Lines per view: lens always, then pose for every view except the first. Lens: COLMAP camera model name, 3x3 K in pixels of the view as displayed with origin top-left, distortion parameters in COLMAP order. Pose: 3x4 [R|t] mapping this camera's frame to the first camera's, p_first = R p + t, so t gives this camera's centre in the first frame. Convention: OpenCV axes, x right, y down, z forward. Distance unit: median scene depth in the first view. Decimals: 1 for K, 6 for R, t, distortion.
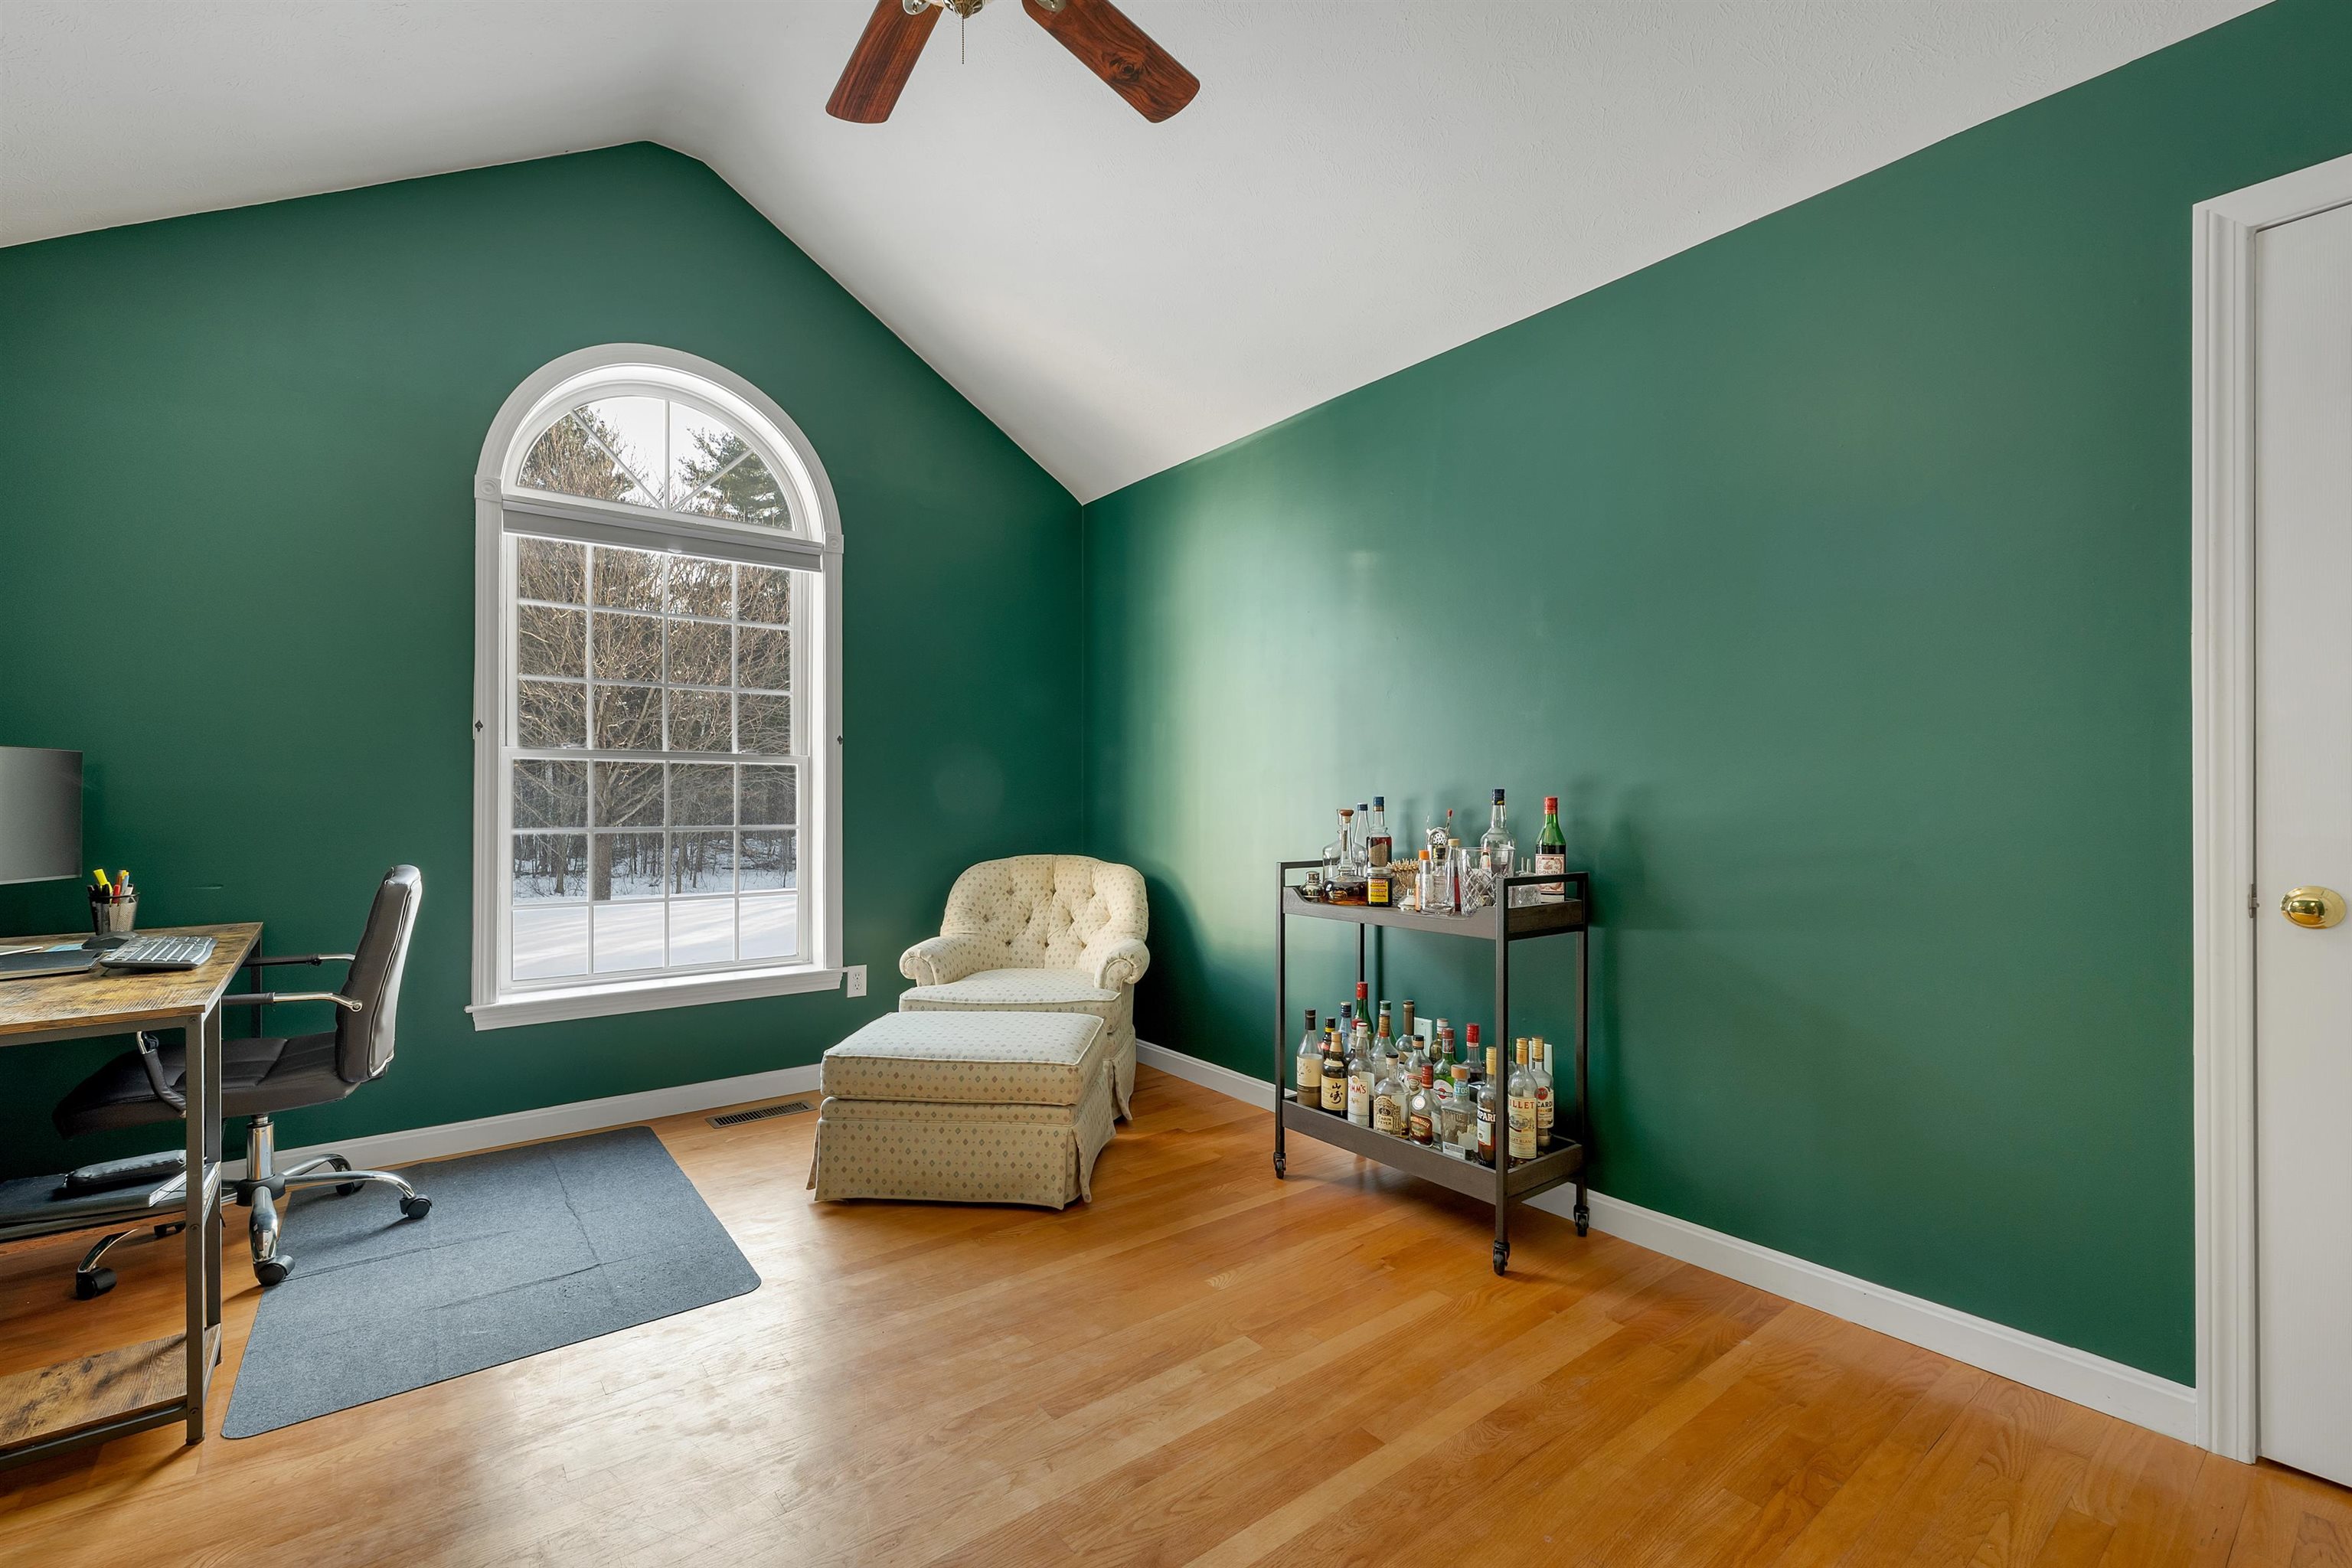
lens RADIAL K [[983.1, 0, 1176.0], [0, 983.1, 784.0], [0, 0, 1]] dist [-0.000301, -0.000147]
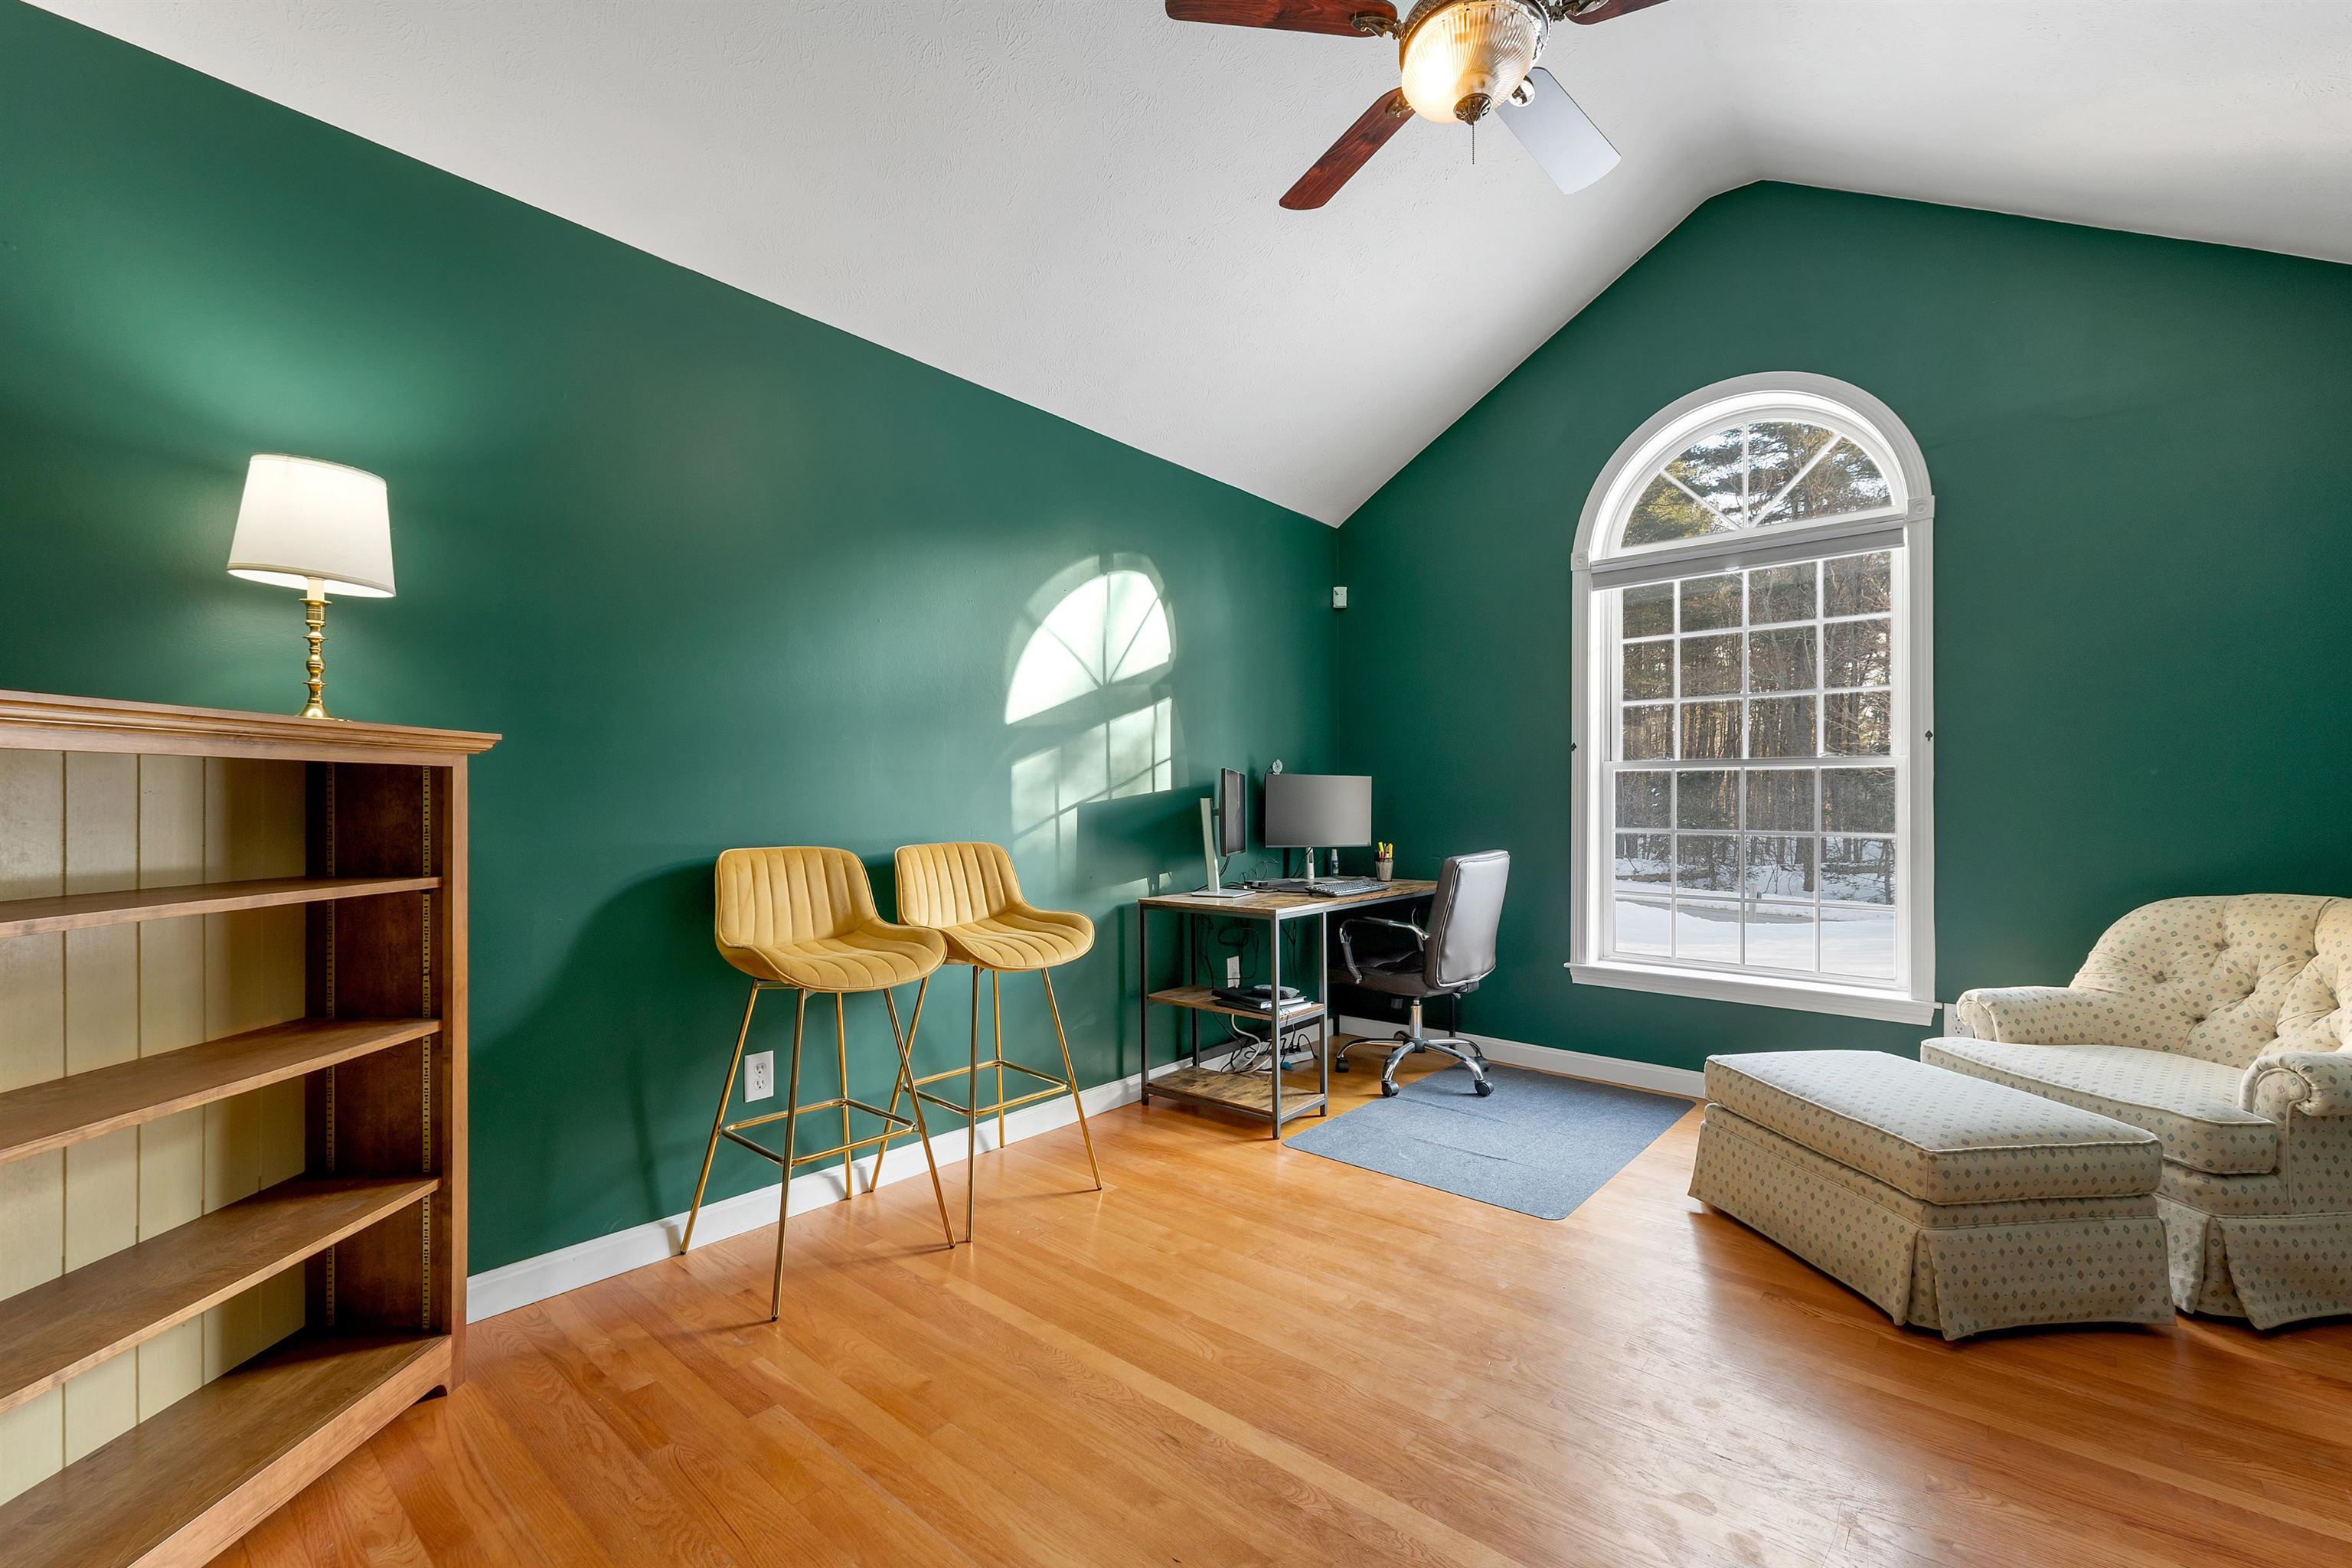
lens RADIAL K [[983.1, 0, 1176.0], [0, 983.1, 784.0], [0, 0, 1]] dist [-0.000301, -0.000147]
pose [[0.202766, -0.017216, -0.979076, 0.404937], [0.010410, 0.999827, -0.015425, 0.003679], [0.979172, -0.007064, 0.202910, 0.204758]]
